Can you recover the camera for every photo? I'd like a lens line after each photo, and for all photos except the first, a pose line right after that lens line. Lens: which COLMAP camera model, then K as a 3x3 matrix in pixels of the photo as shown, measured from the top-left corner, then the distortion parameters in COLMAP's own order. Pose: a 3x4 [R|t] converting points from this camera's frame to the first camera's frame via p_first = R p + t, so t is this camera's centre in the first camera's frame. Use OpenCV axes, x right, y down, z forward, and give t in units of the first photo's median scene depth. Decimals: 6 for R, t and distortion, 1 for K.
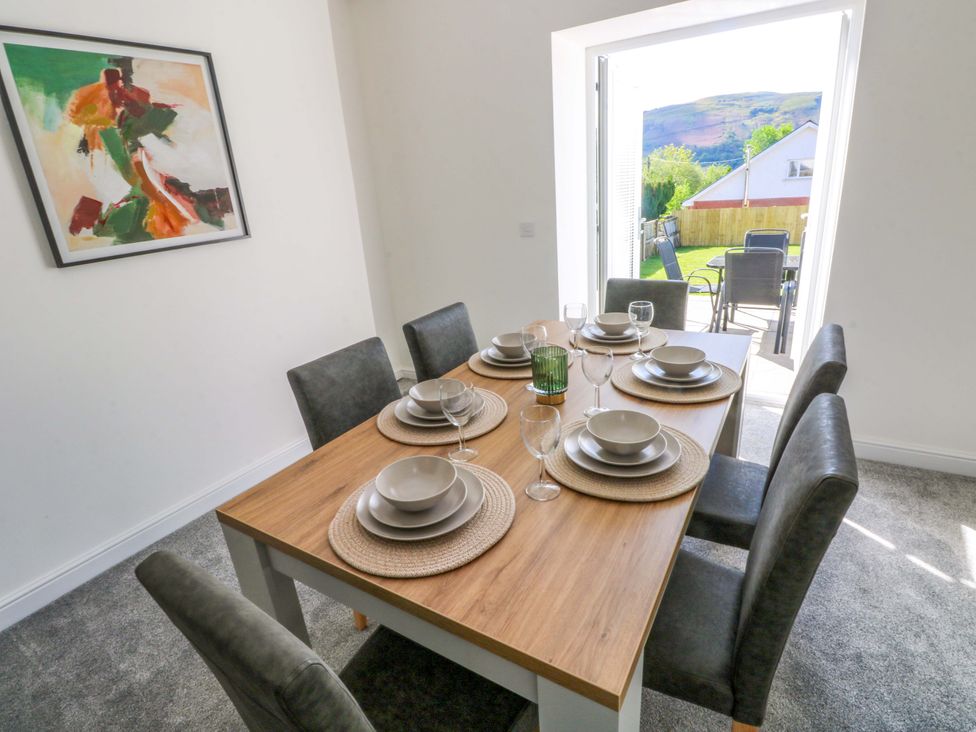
lens RADIAL K [[508.3, 0, 484.1], [0, 508.3, 365.2], [0, 0, 1]] dist [-0.006131, -0.010867]
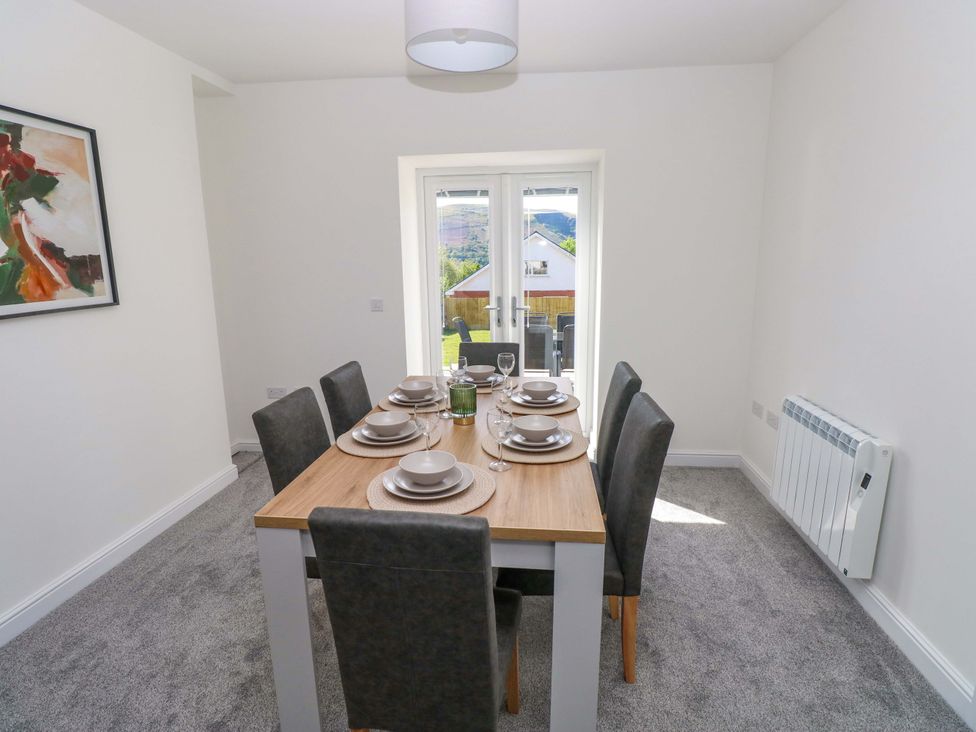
lens RADIAL K [[508.3, 0, 489.4], [0, 508.3, 359.6], [0, 0, 1]] dist [-0.006131, -0.010867]
pose [[0.897658, -0.022198, 0.440134, -0.294669], [0.097899, 0.983820, -0.150049, 0.083648], [-0.429681, 0.177781, 0.885307, -0.189238]]
